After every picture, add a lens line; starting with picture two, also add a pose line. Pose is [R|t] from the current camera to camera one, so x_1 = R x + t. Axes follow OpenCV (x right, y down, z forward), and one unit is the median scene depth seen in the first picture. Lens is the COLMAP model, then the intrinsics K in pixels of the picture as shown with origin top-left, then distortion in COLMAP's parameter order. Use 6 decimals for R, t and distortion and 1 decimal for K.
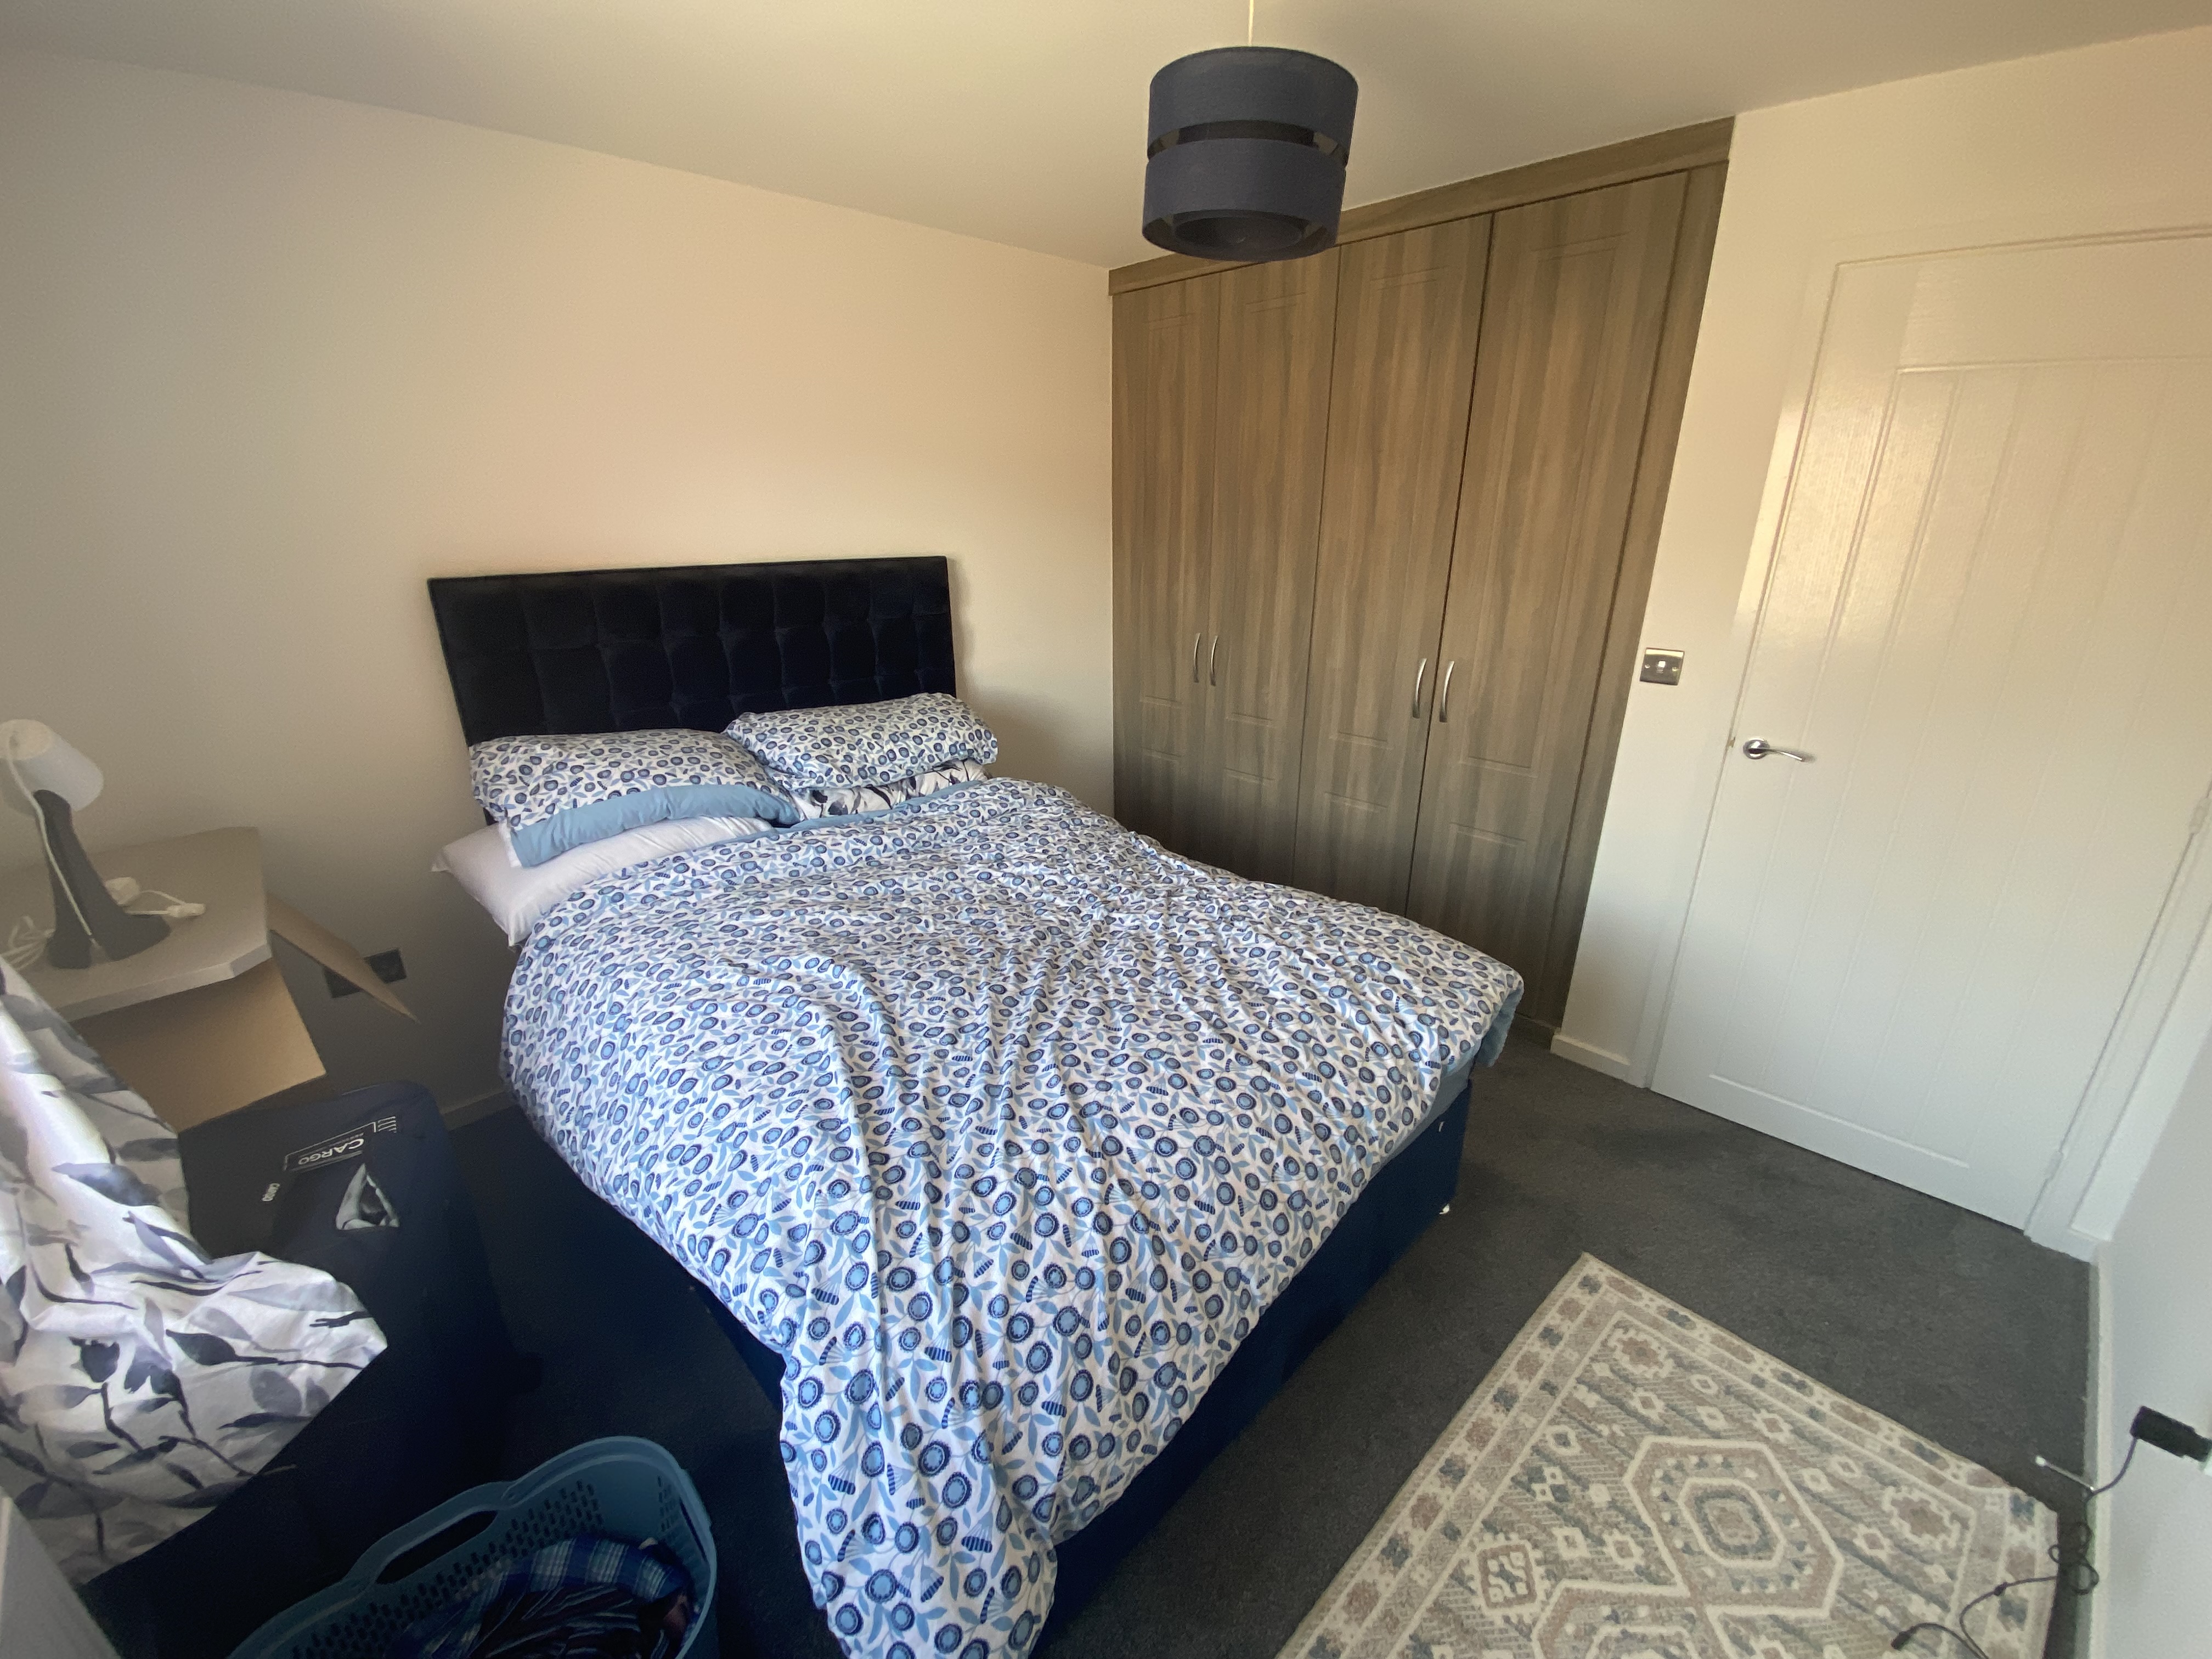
lens RADIAL K [[900.4, 0, 1105.6], [0, 900.4, 826.2], [0, 0, 1]] dist [0.014987, -0.016264]
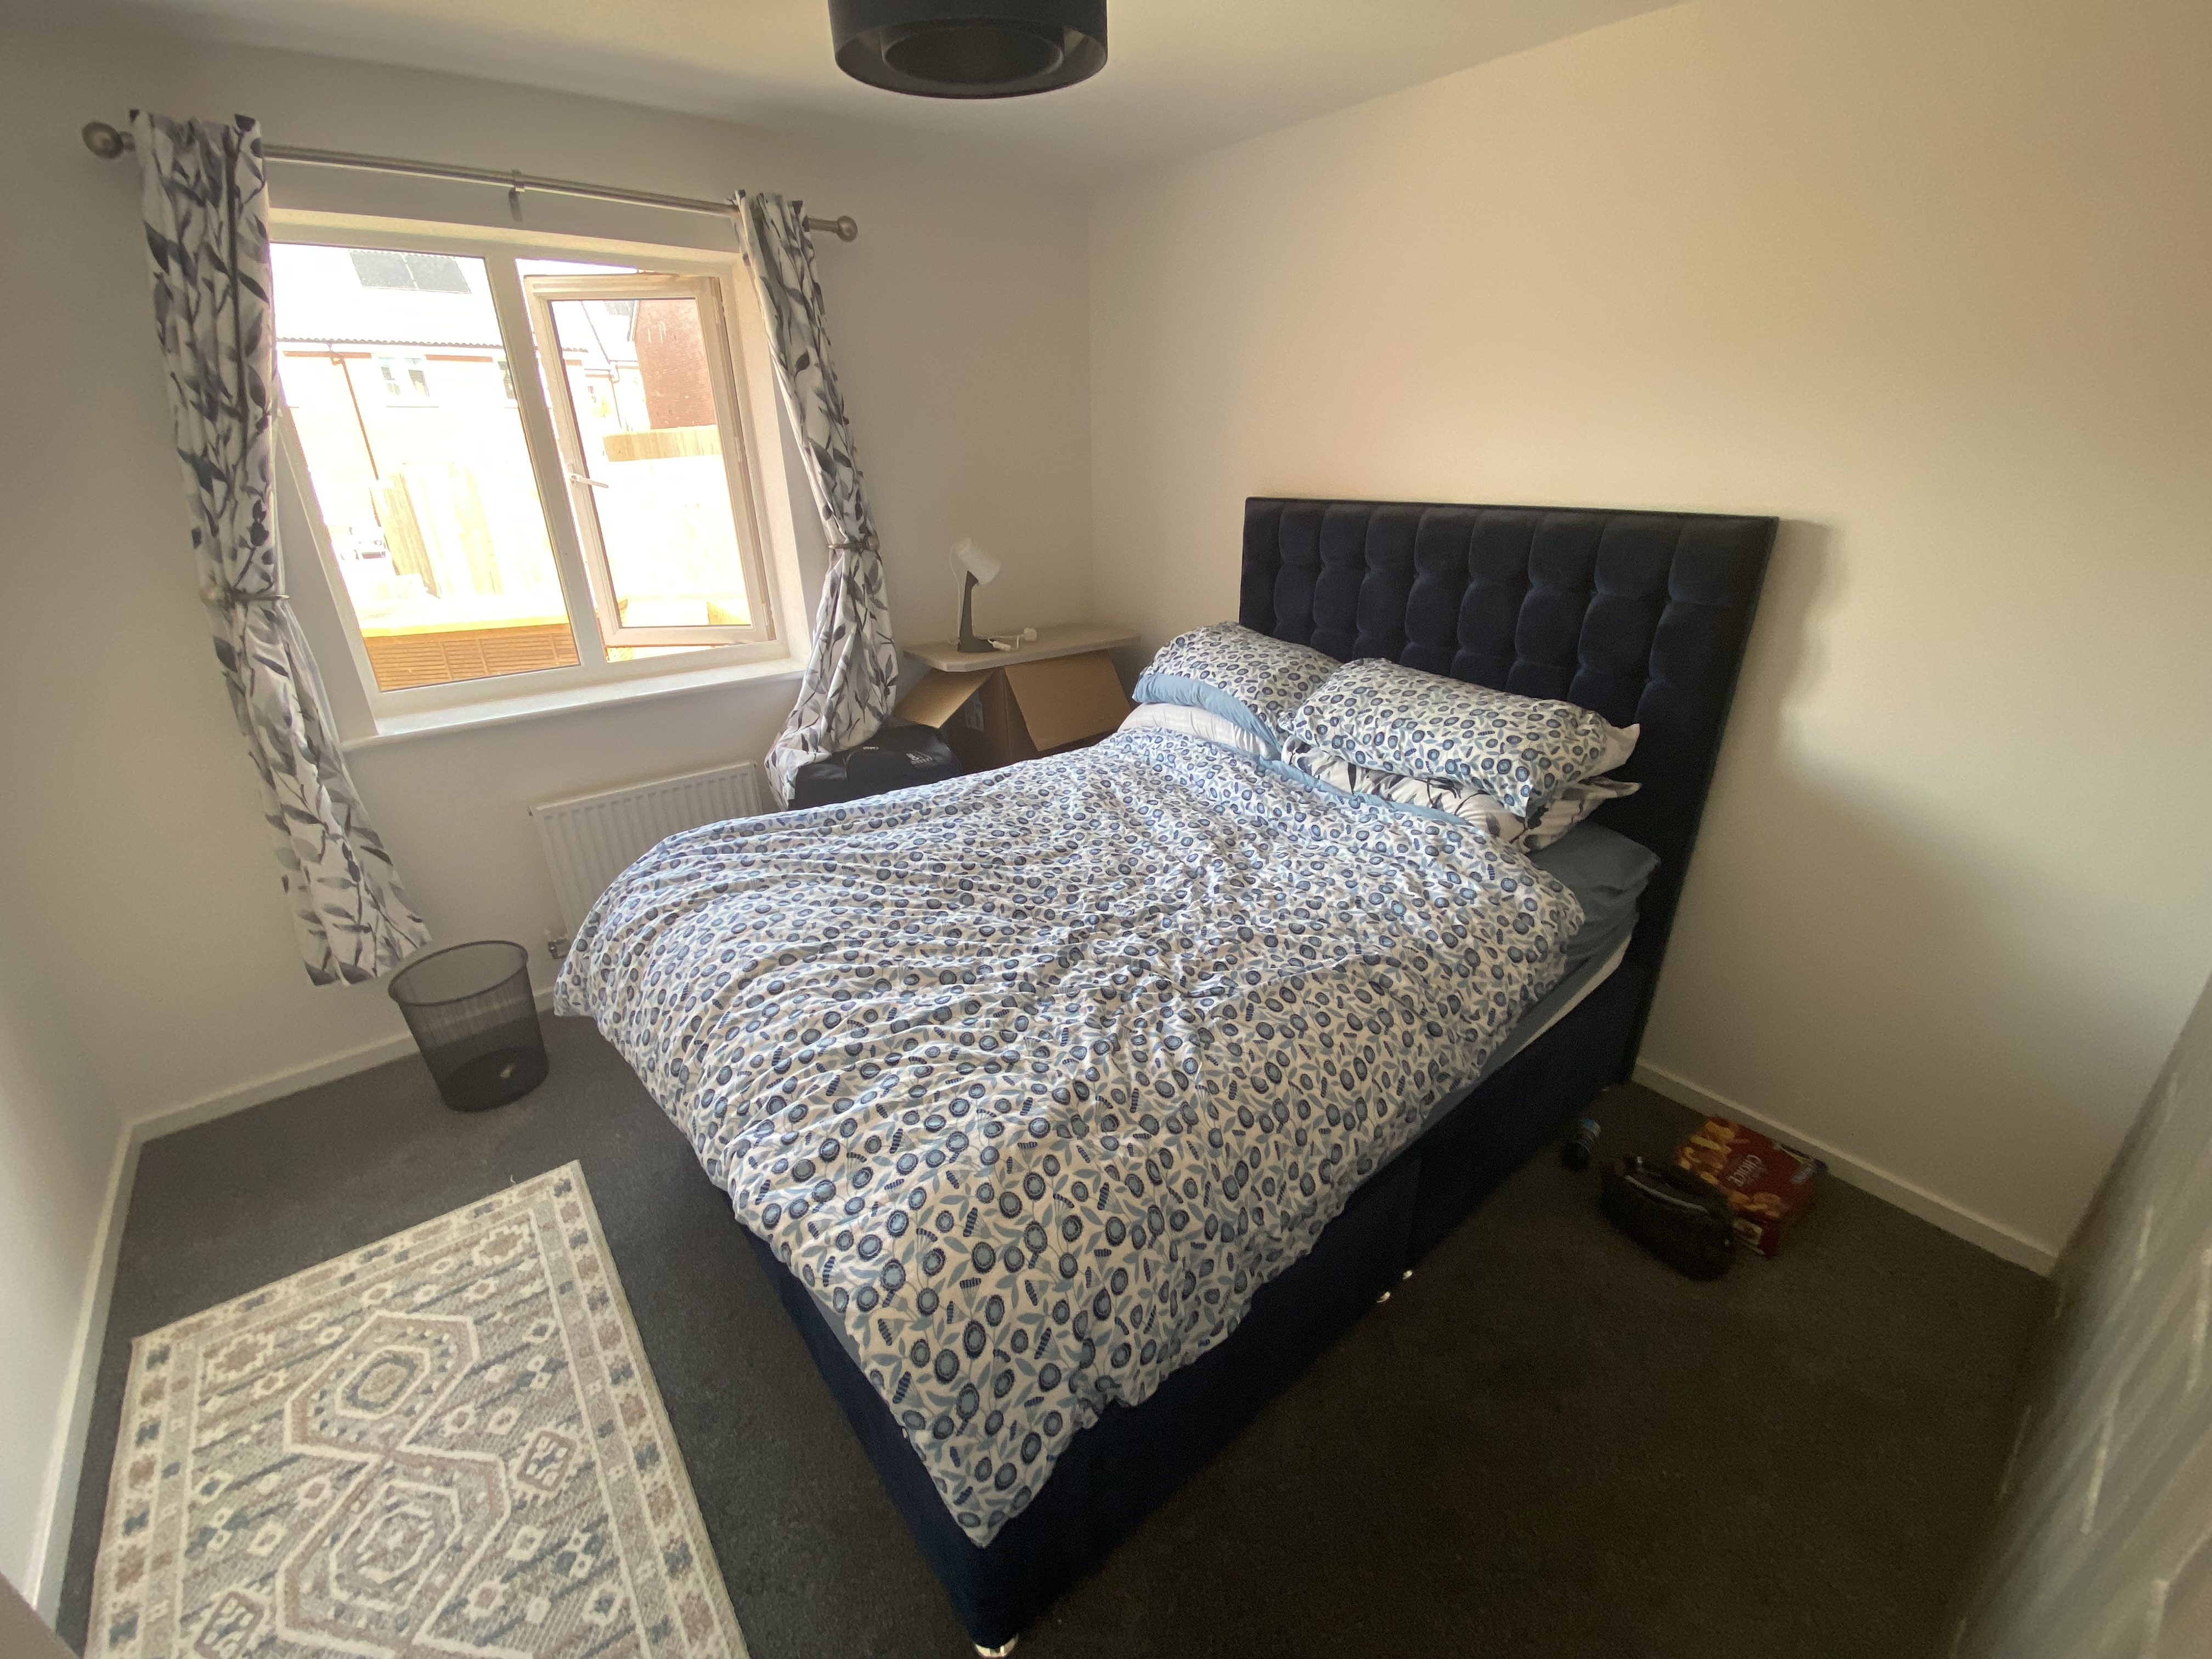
lens RADIAL K [[900.4, 0, 1105.5], [0, 900.4, 834.9], [0, 0, 1]] dist [0.014987, -0.016264]
pose [[-0.092567, 0.391883, -0.915346, 0.625604], [-0.318718, 0.859264, 0.400105, -0.268835], [0.943319, 0.328774, 0.045360, 0.774335]]
